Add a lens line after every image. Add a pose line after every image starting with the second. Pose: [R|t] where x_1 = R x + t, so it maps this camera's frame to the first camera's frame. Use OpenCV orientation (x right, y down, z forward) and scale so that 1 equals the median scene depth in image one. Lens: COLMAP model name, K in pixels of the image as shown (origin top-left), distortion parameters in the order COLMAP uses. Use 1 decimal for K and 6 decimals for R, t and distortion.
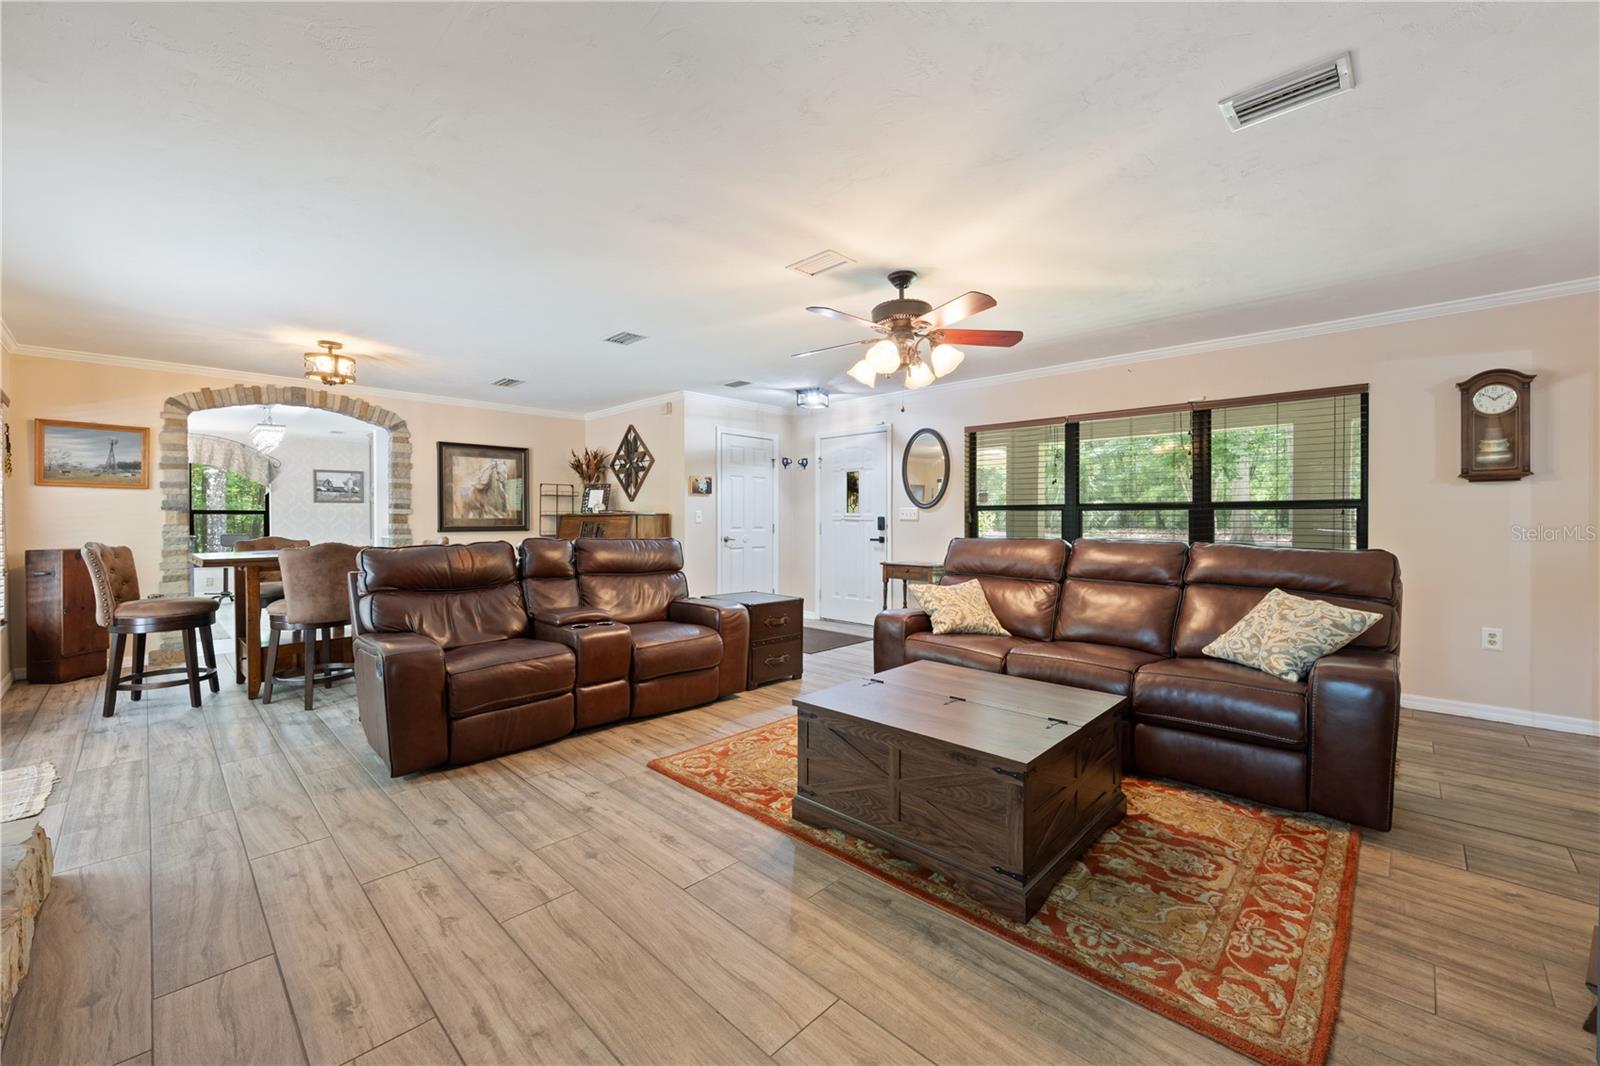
lens RADIAL K [[643.4, 0, 793.6], [0, 643.4, 520.3], [0, 0, 1]] dist [-0.001258, 0.000109]
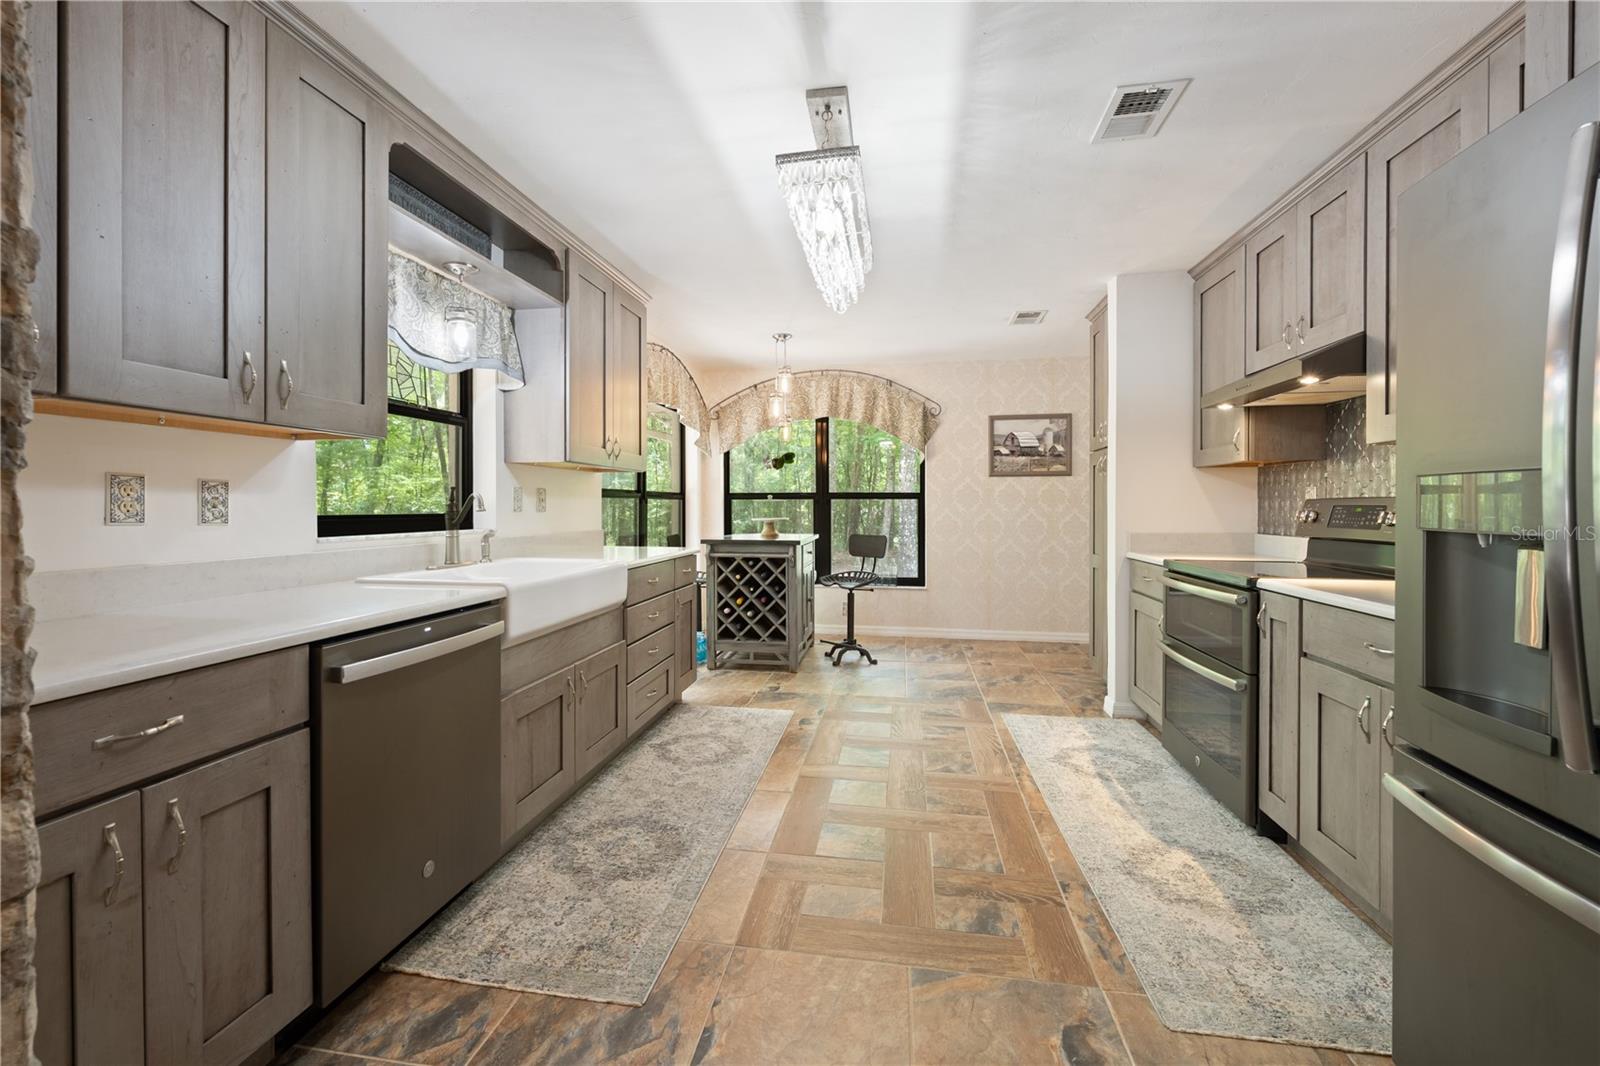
lens RADIAL K [[643.4, 0, 796.7], [0, 643.4, 508.3], [0, 0, 1]] dist [-0.001258, 0.000109]
pose [[0.572872, 0.005081, -0.819629, -0.788171], [-0.003014, 0.999987, 0.004093, -0.004421], [0.819639, 0.000126, 0.572880, 1.110960]]
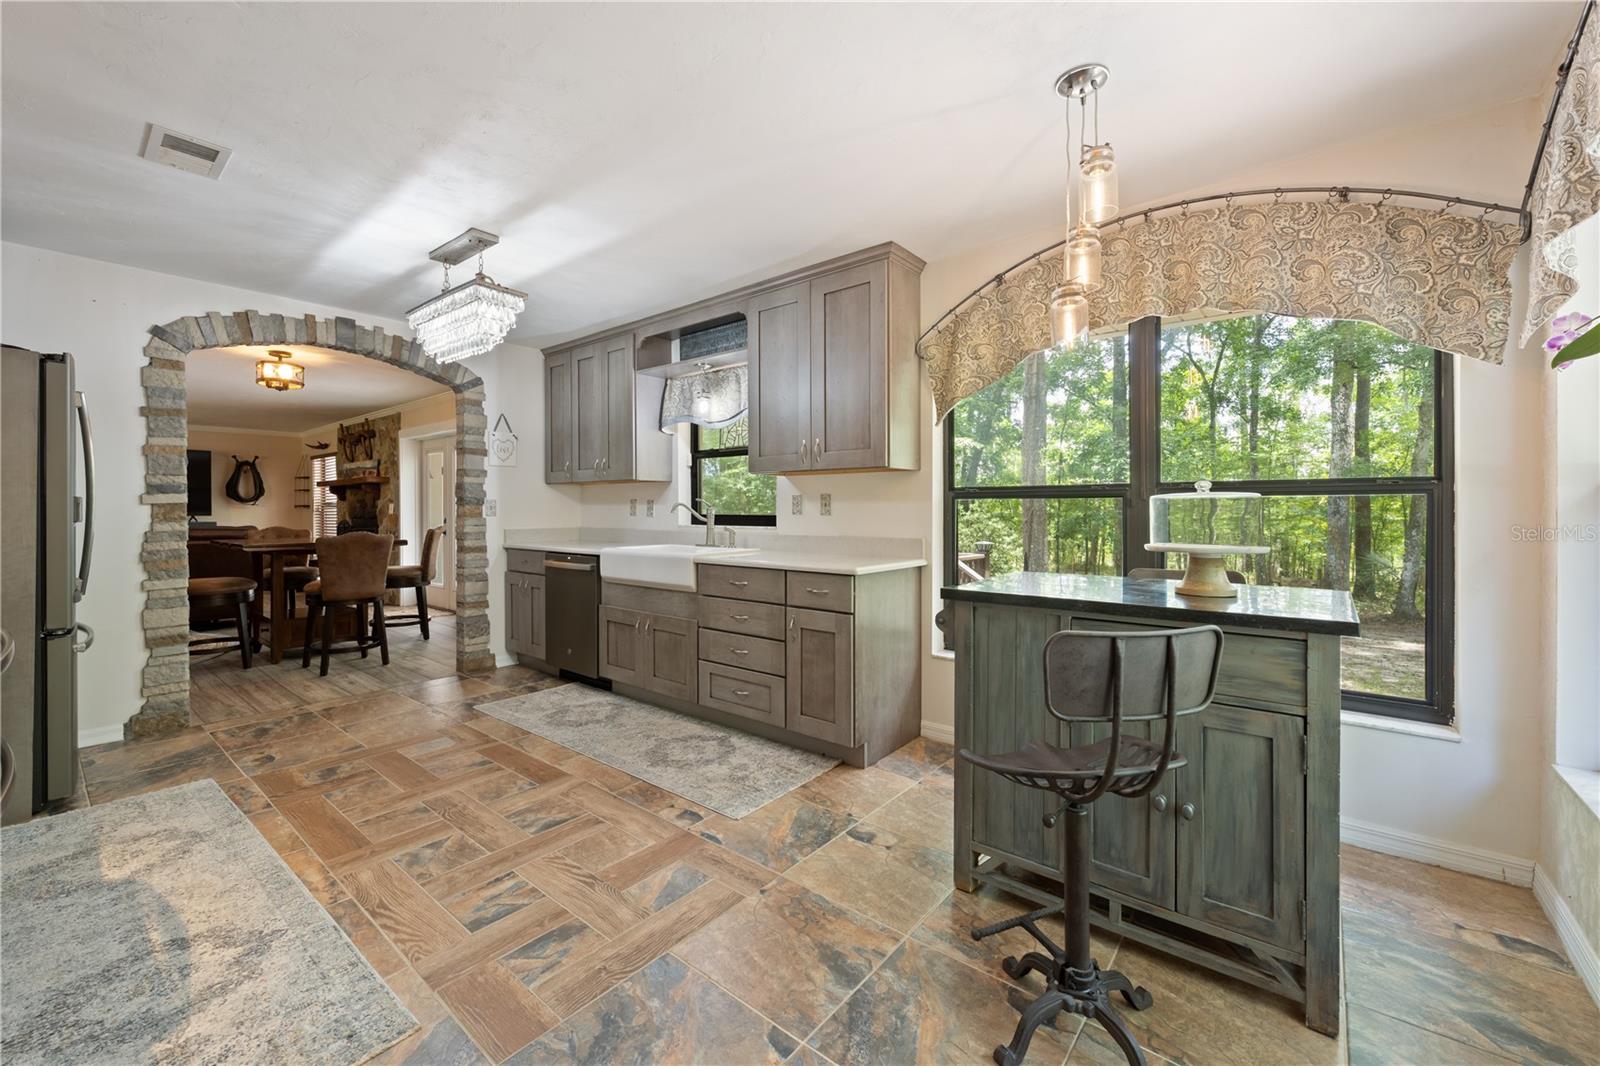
lens RADIAL K [[643.4, 0, 791.1], [0, 643.4, 511.2], [0, 0, 1]] dist [-0.001258, 0.000109]
pose [[-0.996719, 0.002900, -0.080888, -1.381977], [0.002353, 0.999974, 0.006858, -0.007307], [0.080905, 0.006645, -0.996700, 2.001041]]
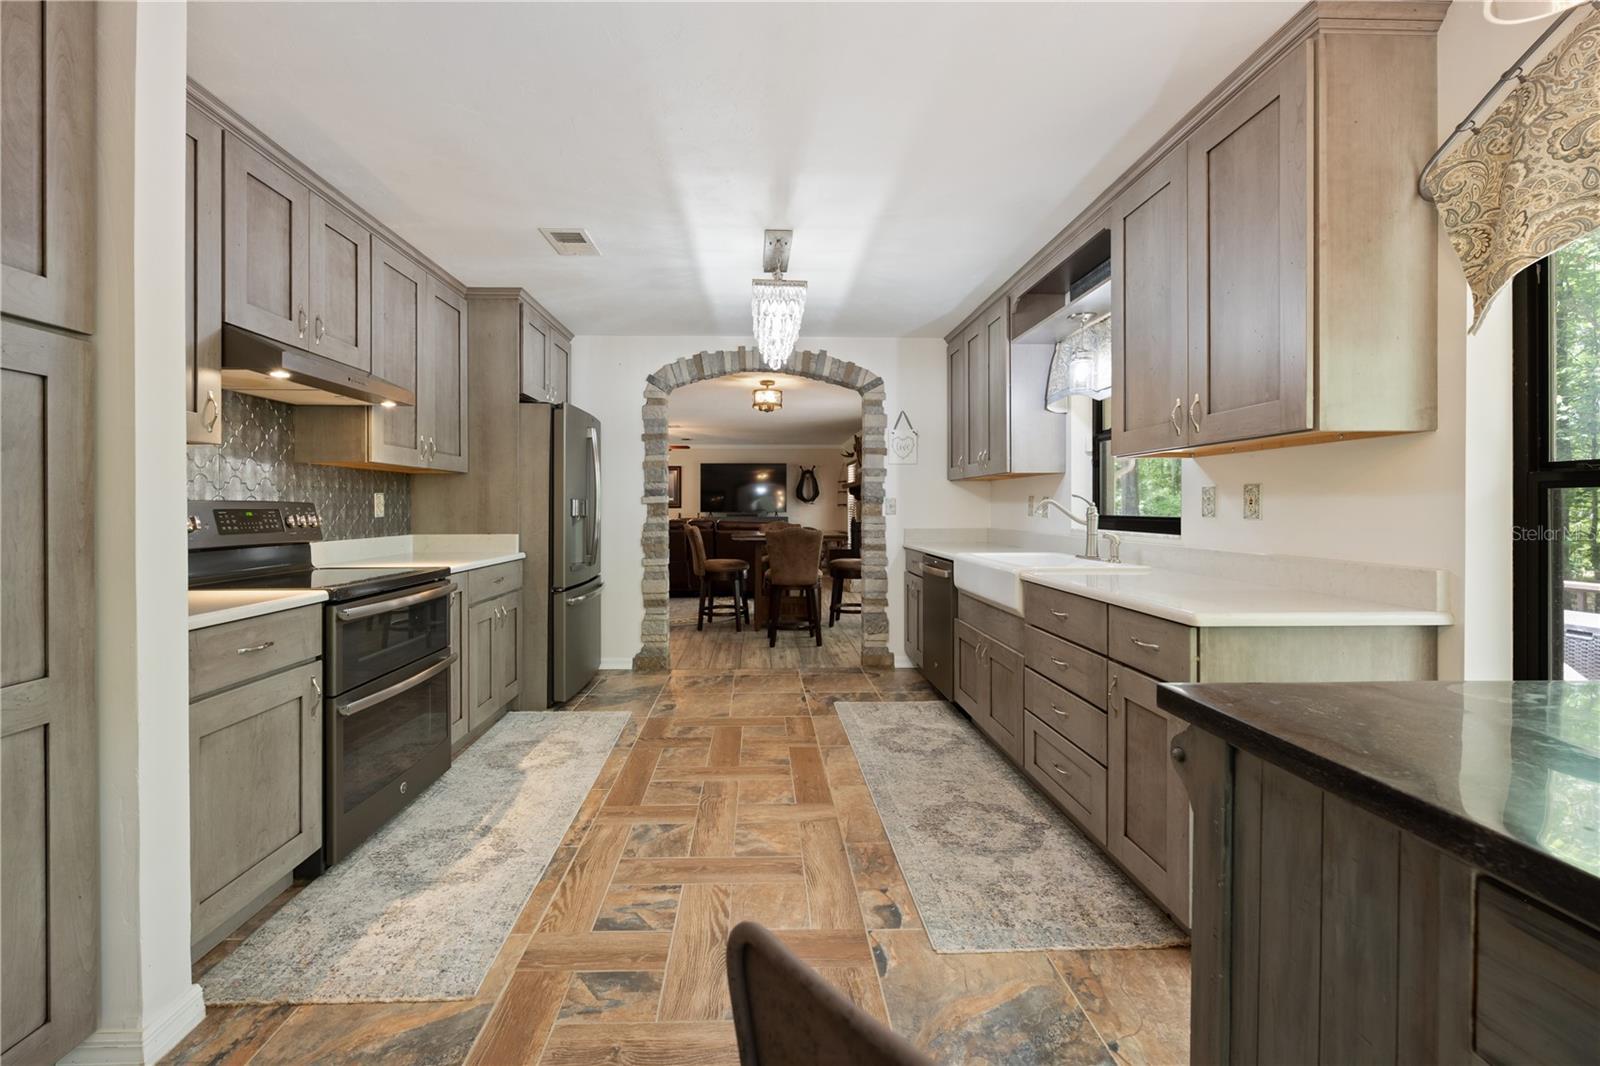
lens RADIAL K [[643.4, 0, 772.6], [0, 643.4, 508.8], [0, 0, 1]] dist [-0.001258, 0.000109]
pose [[-0.715663, -0.000226, 0.698446, -1.553169], [0.002949, 0.999990, 0.003345, -0.006968], [-0.698440, 0.004454, -0.715655, 1.820068]]
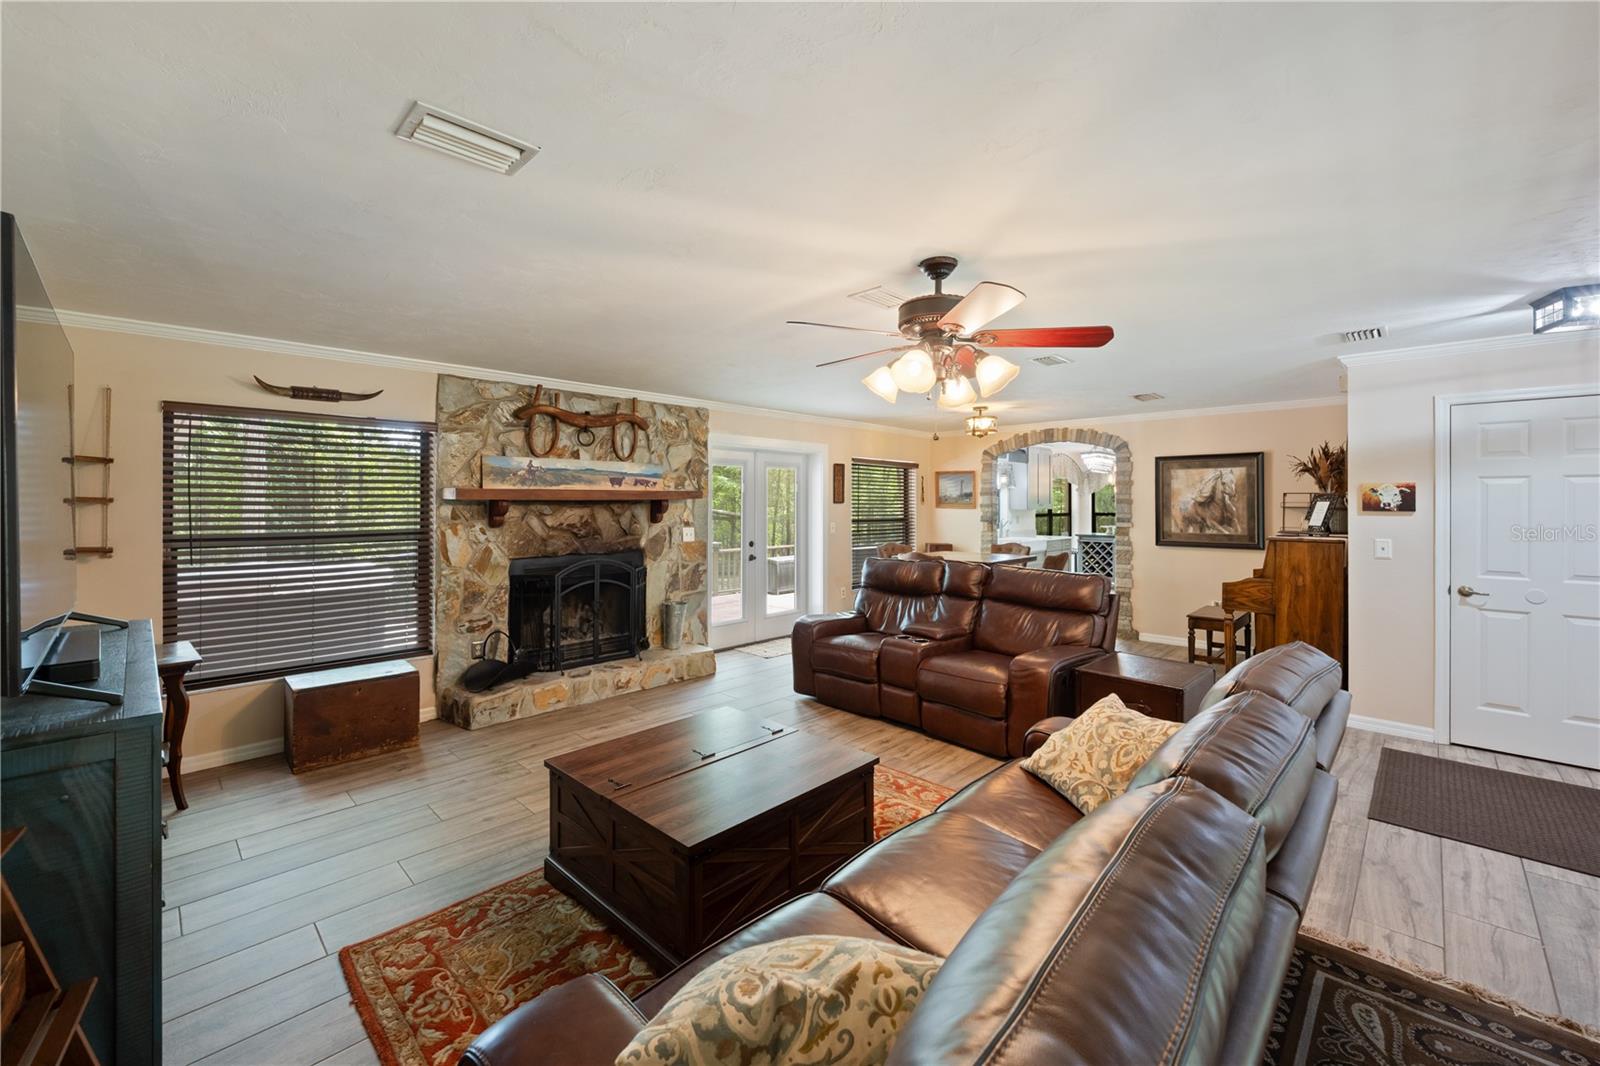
lens RADIAL K [[643.4, 0, 793.7], [0, 643.4, 504.7], [0, 0, 1]] dist [-0.001258, 0.000109]
pose [[-0.000975, 0.003992, -0.999992, 0.616735], [-0.002742, 0.999988, 0.003994, -0.063590], [0.999996, 0.002746, -0.000964, 0.545714]]
